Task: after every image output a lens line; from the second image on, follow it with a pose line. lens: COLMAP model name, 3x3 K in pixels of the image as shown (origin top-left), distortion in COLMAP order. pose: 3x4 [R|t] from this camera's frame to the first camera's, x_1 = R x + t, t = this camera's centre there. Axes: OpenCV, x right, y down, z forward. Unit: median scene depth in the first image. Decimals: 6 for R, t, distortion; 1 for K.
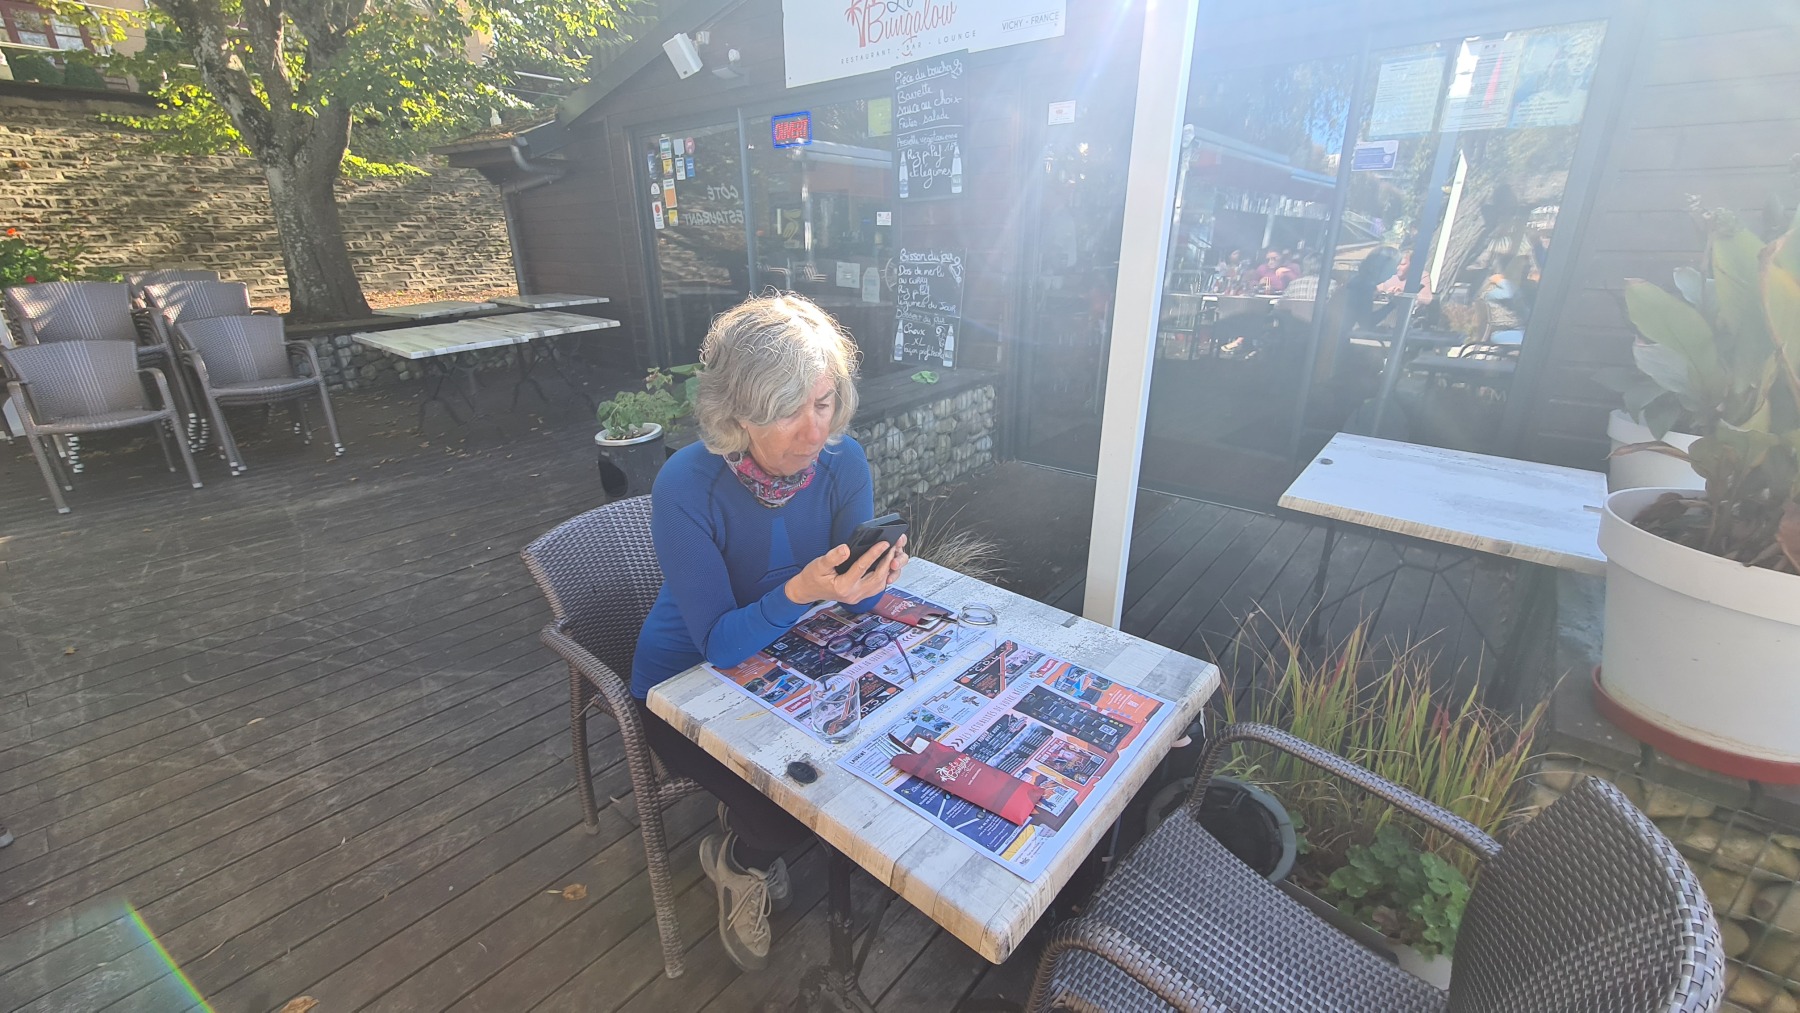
lens RADIAL K [[725.6, 0, 897.1], [0, 725.6, 502.4], [0, 0, 1]] dist [0.000250, 0.000079]
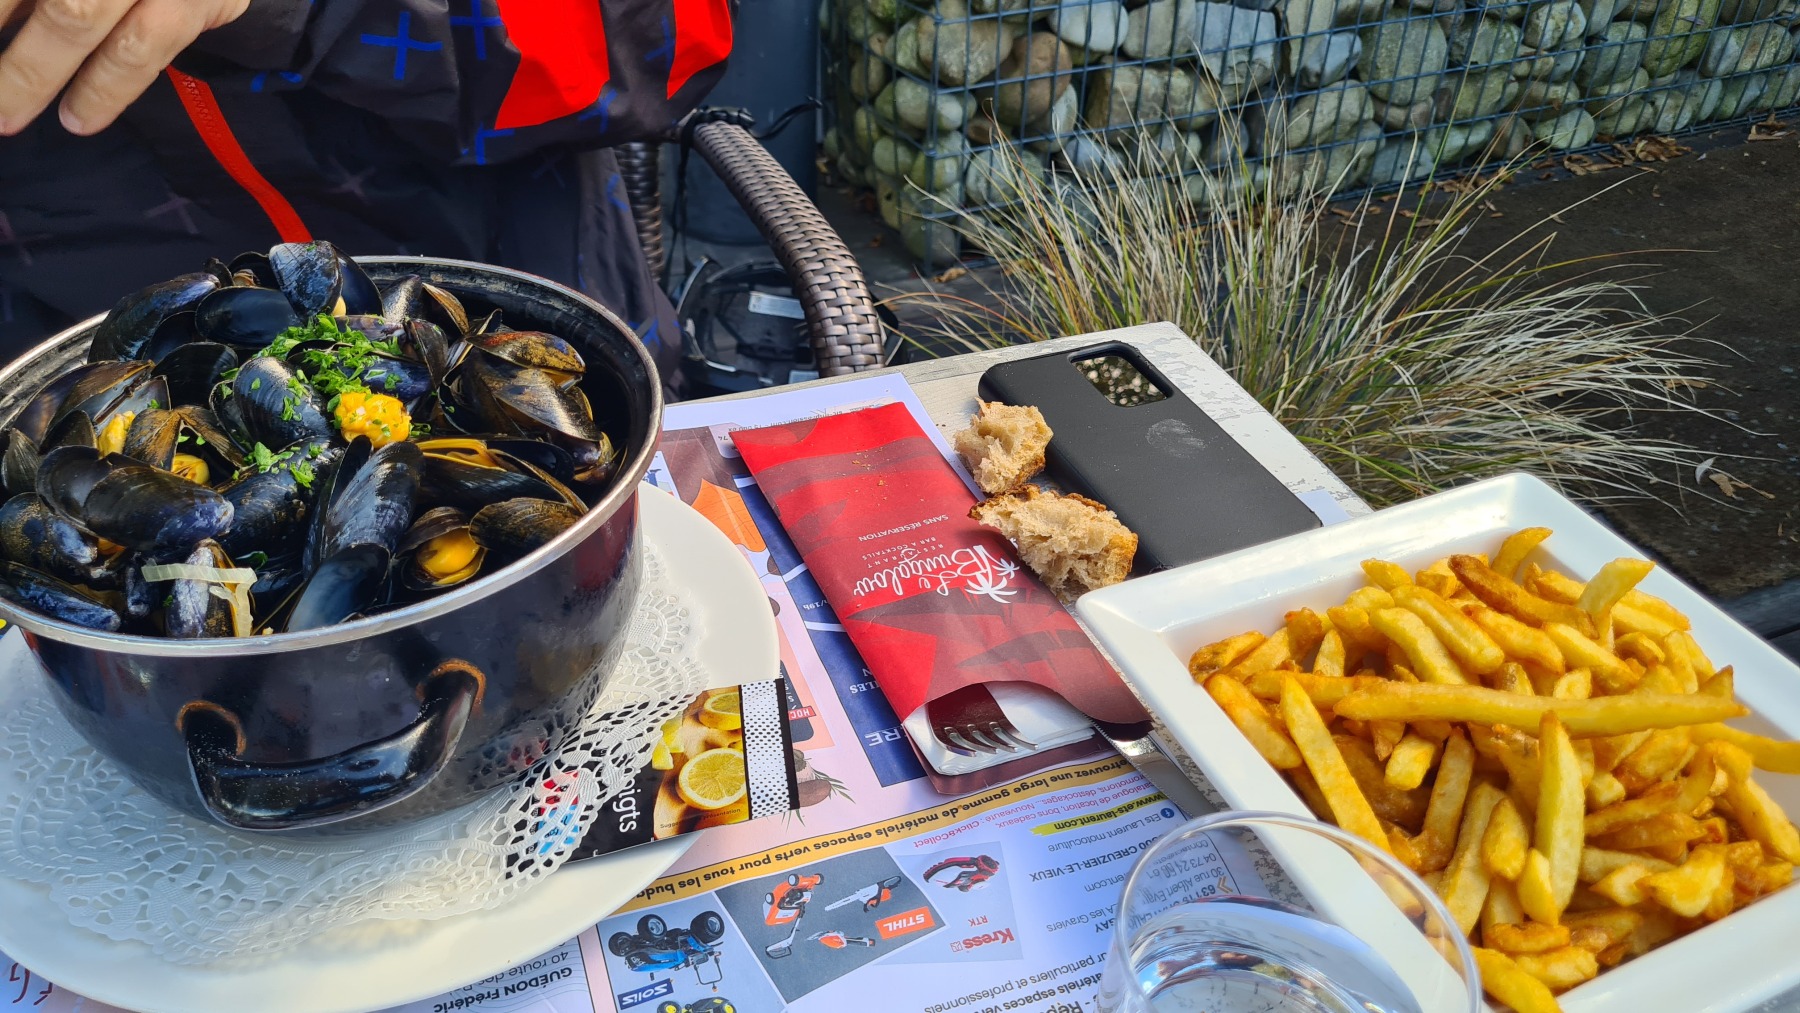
lens RADIAL K [[1372.5, 0, 901.1], [0, 1372.5, 509.2], [0, 0, 1]] dist [0.000719, -0.000581]
pose [[0.883737, 0.291377, -0.366207, 0.044245], [-0.185915, 0.936713, 0.296654, 0.012221], [0.429469, -0.194081, 0.881980, 0.275242]]
